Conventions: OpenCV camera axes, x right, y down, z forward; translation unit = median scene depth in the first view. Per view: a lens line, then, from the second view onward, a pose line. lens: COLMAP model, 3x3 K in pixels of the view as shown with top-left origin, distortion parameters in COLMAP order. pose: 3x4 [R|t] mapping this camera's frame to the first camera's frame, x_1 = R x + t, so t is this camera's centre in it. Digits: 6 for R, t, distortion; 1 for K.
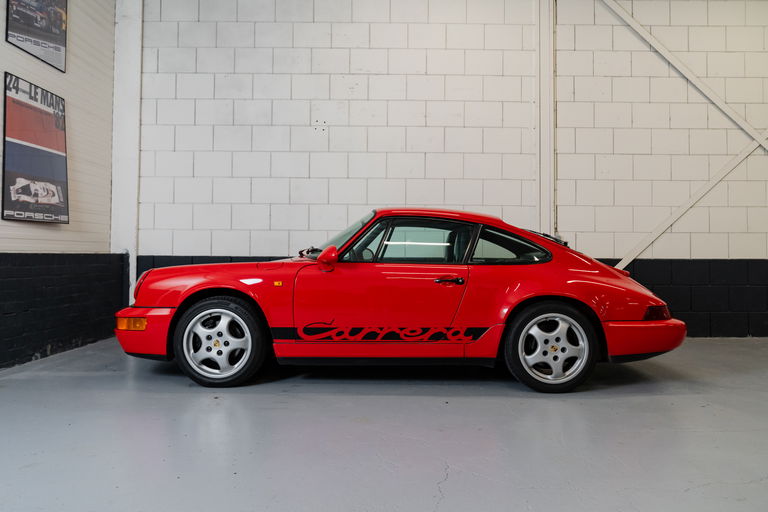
lens RADIAL K [[574.4, 0, 382.0], [0, 574.4, 247.8], [0, 0, 1]] dist [-0.018457, 0.017220]
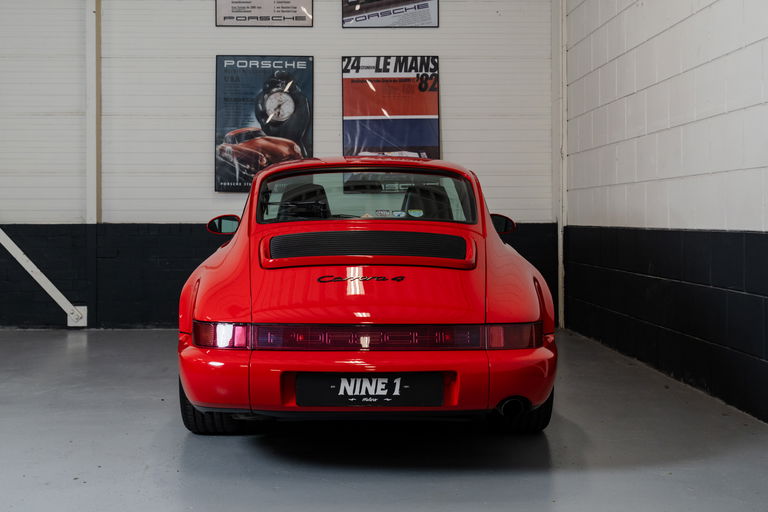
lens RADIAL K [[989.2, 0, 372.9], [0, 989.2, 231.3], [0, 0, 1]] dist [0.046602, 0.000000]
pose [[0.062042, 0.006144, -0.998055, 1.135238], [0.018439, 0.999803, 0.007301, 0.009726], [0.997903, -0.018856, 0.061917, 0.870064]]
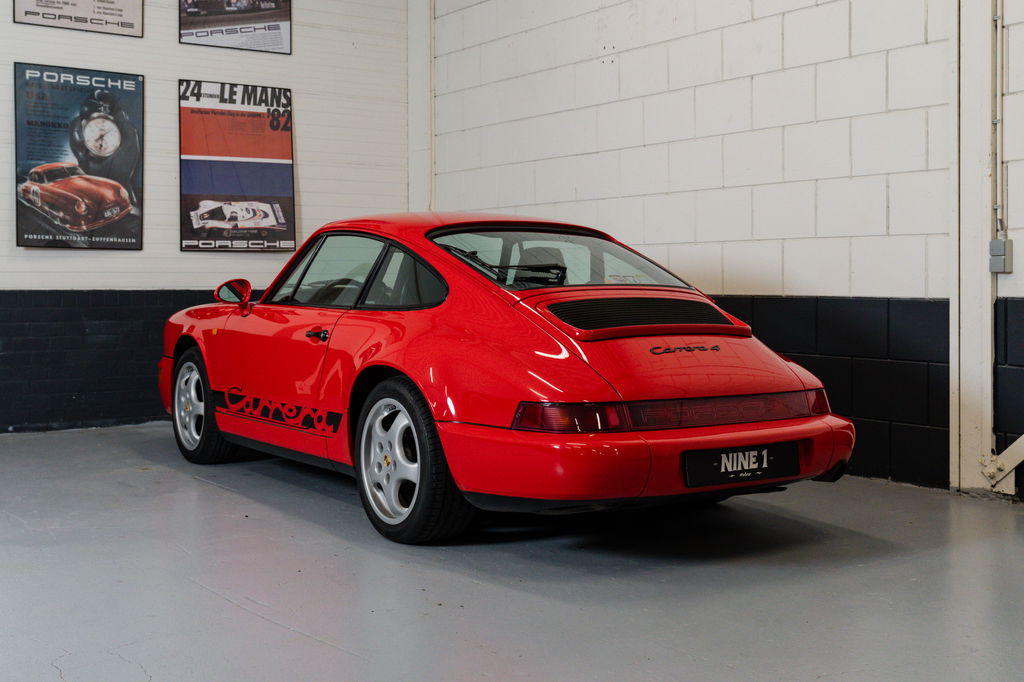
lens RADIAL K [[1188.0, 0, 481.5], [0, 1188.0, 285.5], [0, 0, 1]] dist [0.028989, 0.000000]
pose [[0.582717, -0.006076, -0.812652, 0.981425], [0.019462, 0.999790, 0.006481, -0.001213], [0.812442, -0.019592, 0.582713, 0.298652]]
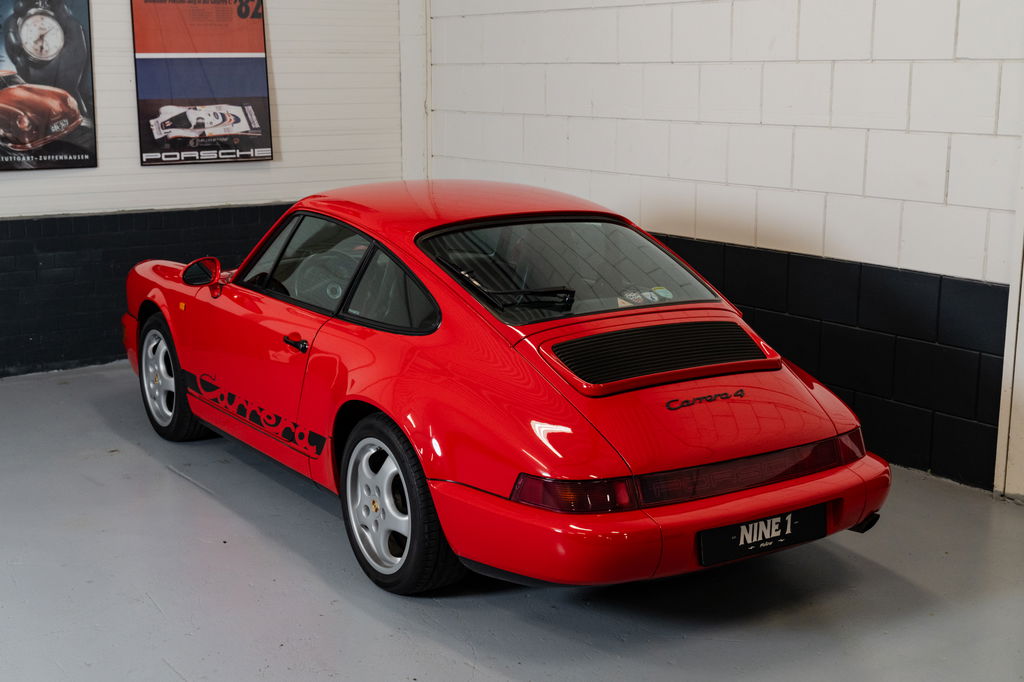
lens RADIAL K [[1325.8, 0, 491.6], [0, 1325.8, 353.5], [0, 0, 1]] dist [0.026486, 0.000000]
pose [[0.582636, 0.153603, -0.798086, 0.968952], [0.021224, 0.978767, 0.203873, -0.144551], [0.812456, -0.135722, 0.567005, 0.321894]]
